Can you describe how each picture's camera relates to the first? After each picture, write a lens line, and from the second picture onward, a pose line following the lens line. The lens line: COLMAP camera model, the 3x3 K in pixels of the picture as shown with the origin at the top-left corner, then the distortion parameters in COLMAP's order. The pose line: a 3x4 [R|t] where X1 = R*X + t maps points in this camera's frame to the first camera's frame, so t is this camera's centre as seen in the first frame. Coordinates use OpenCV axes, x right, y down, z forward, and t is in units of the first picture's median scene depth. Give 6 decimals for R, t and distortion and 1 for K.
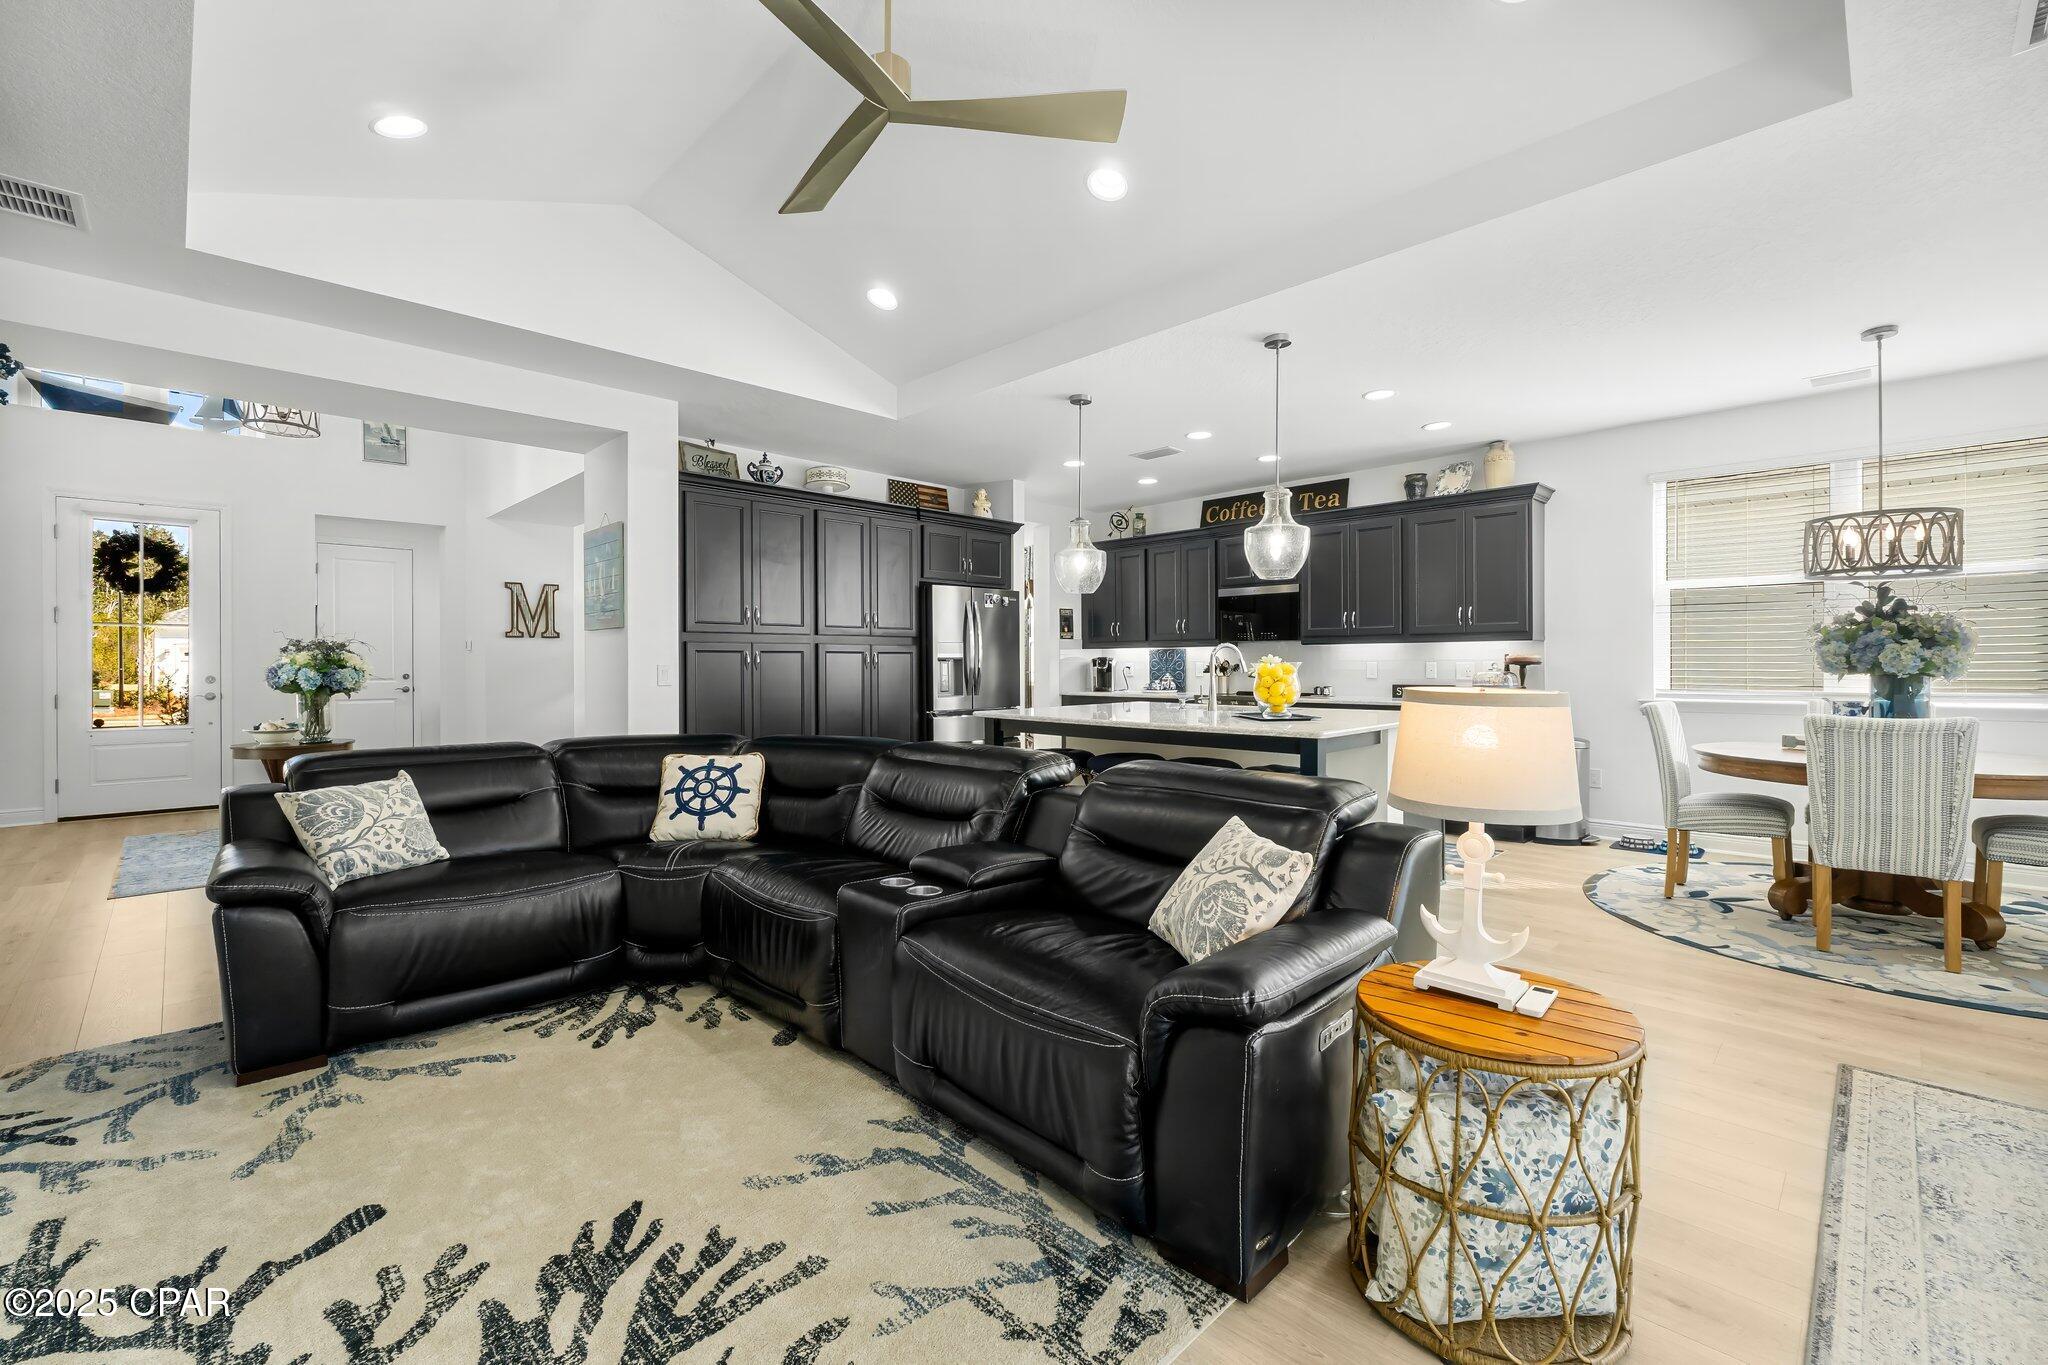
lens RADIAL K [[866.0, 0, 1031.2], [0, 866.0, 669.3], [0, 0, 1]] dist [-0.006247, 0.000357]
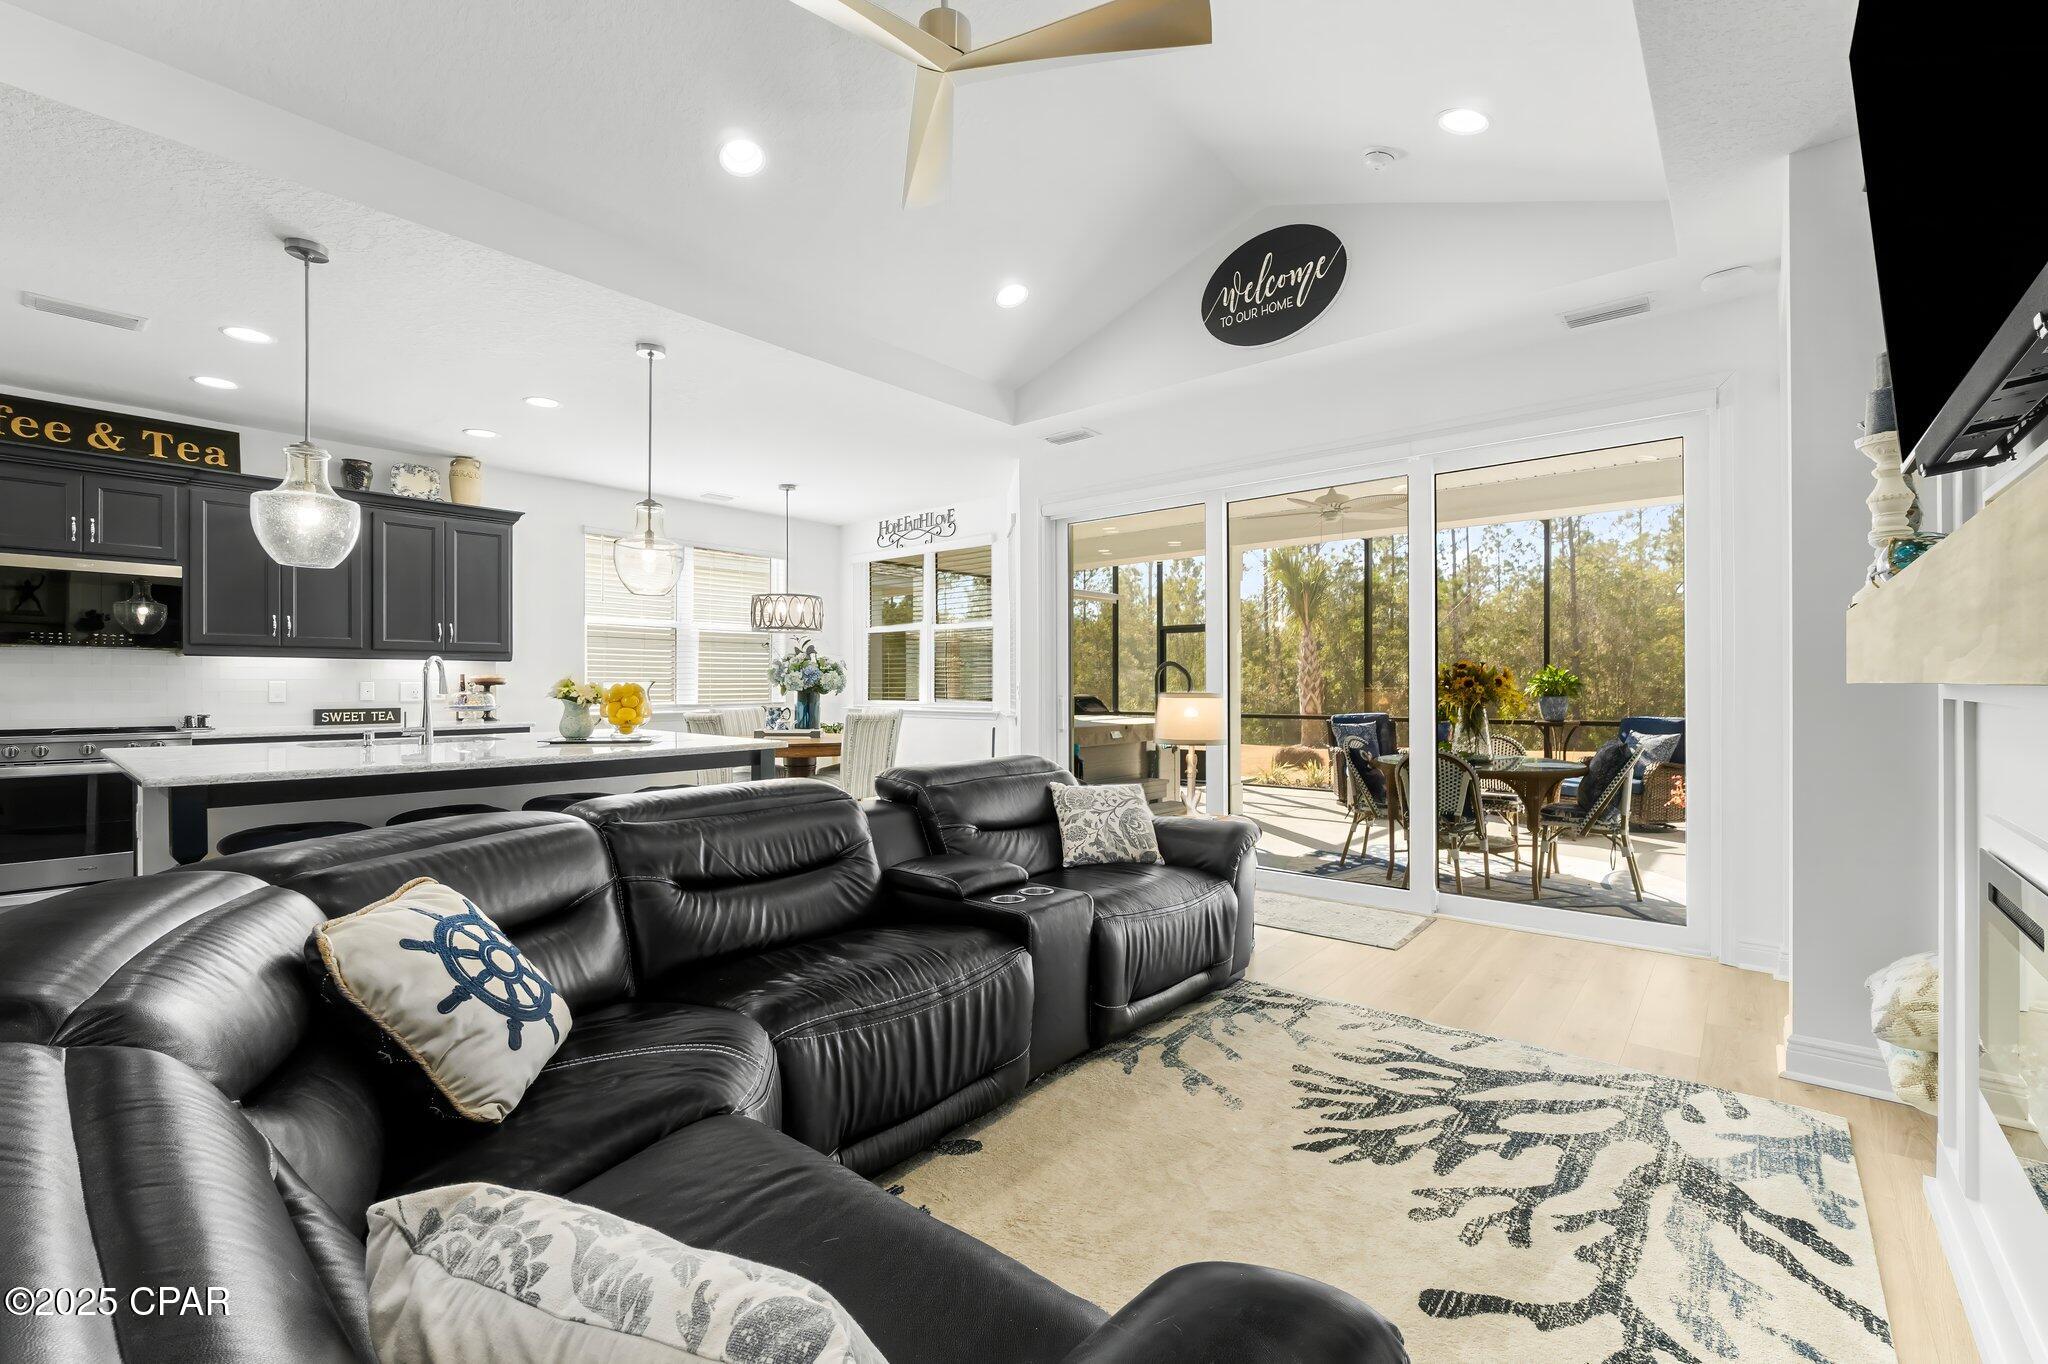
lens RADIAL K [[866.0, 0, 1028.3], [0, 866.0, 687.8], [0, 0, 1]] dist [-0.006247, 0.000357]
pose [[-0.087749, -0.001528, 0.996141, -1.355458], [0.007037, 0.999973, 0.002153, 0.000724], [-0.996118, 0.007199, -0.087736, 1.252189]]
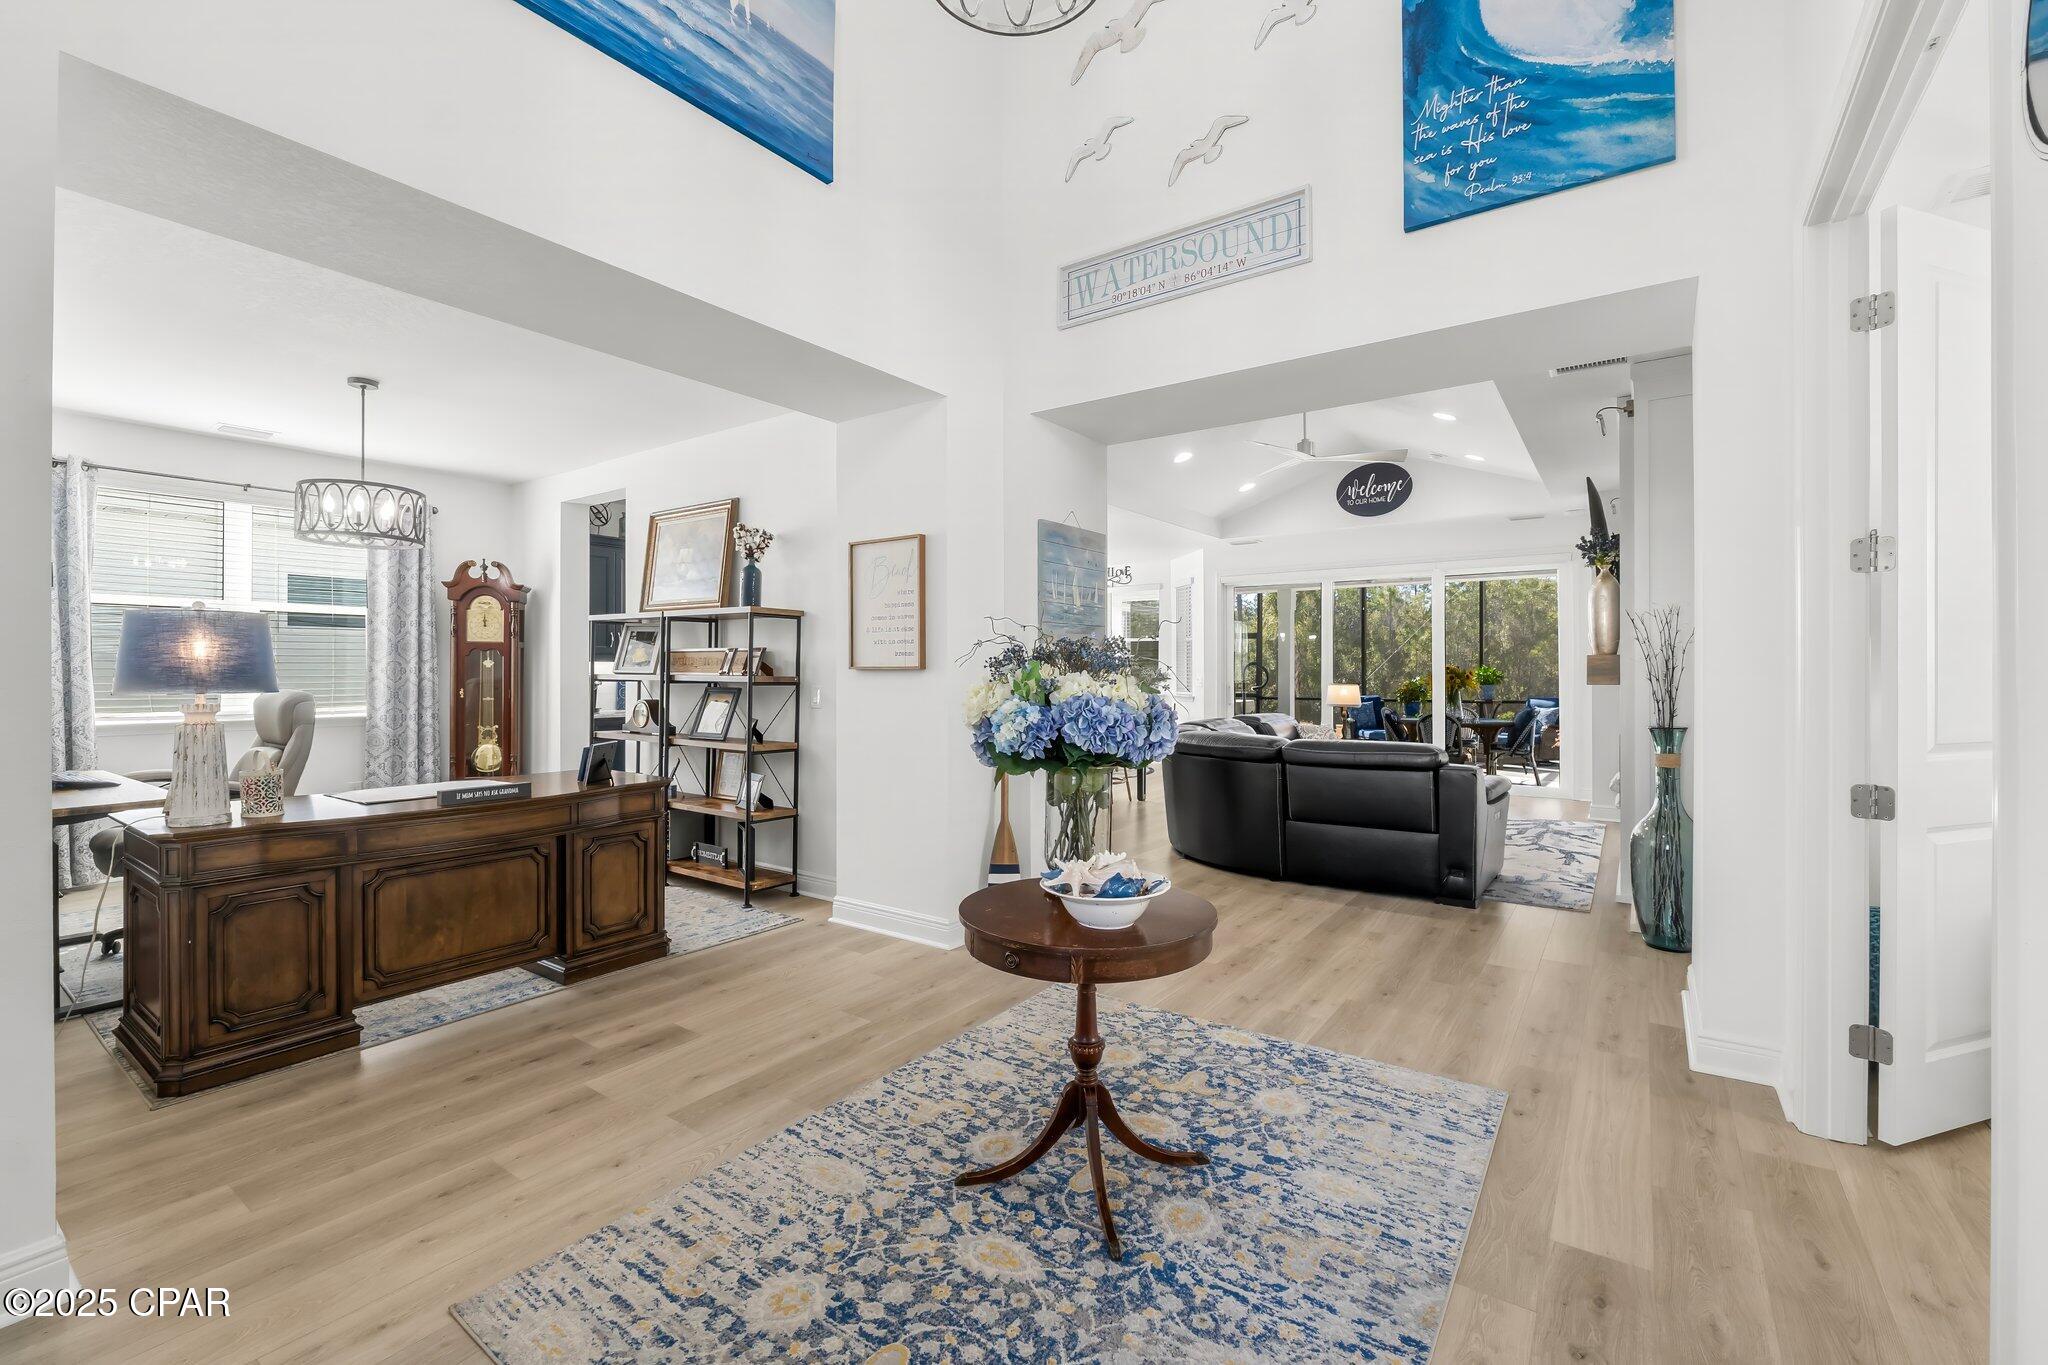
lens RADIAL K [[866.0, 0, 1031.5], [0, 866.0, 677.1], [0, 0, 1]] dist [-0.006247, 0.000357]
pose [[-0.175805, -0.001442, 0.984424, -2.358027], [0.006867, 0.999973, 0.002692, -0.016113], [-0.984401, 0.007233, -0.175790, 2.117496]]
